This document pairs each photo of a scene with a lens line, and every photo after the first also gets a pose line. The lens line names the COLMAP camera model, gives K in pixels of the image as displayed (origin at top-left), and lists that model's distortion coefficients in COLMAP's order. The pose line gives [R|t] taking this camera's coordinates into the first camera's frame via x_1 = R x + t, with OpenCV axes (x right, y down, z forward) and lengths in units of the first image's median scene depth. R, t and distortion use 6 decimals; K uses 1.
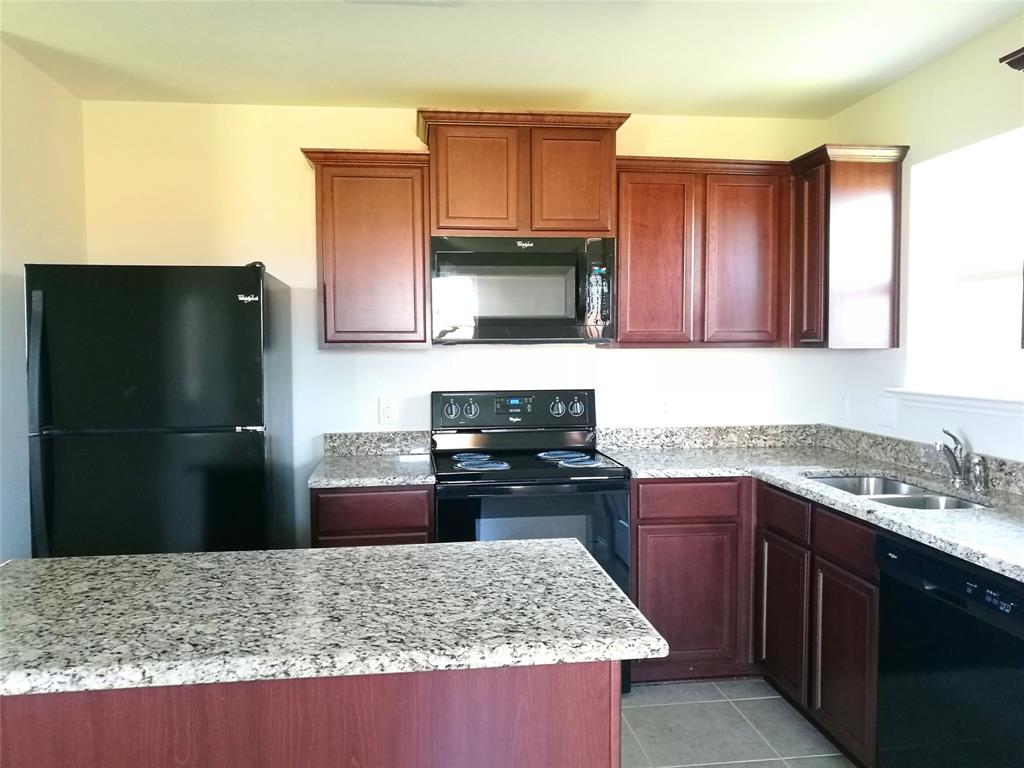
lens RADIAL K [[793.8, 0, 512.0], [0, 793.8, 384.0], [0, 0, 1]] dist [0.004806, -0.065705]
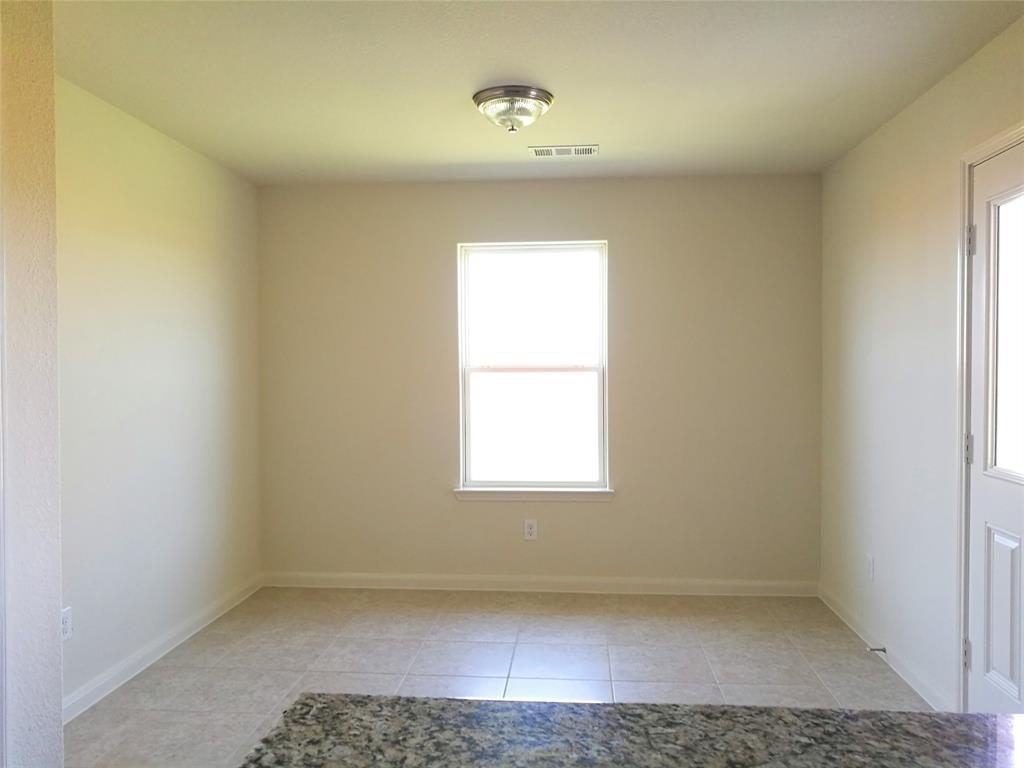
lens RADIAL K [[793.8, 0, 512.0], [0, 793.8, 384.0], [0, 0, 1]] dist [0.004806, -0.065705]
pose [[-0.977817, 0.005679, 0.209386, -0.174516], [0.021940, 0.996910, 0.075421, -0.045034], [-0.208311, 0.078341, -0.974920, 1.551732]]
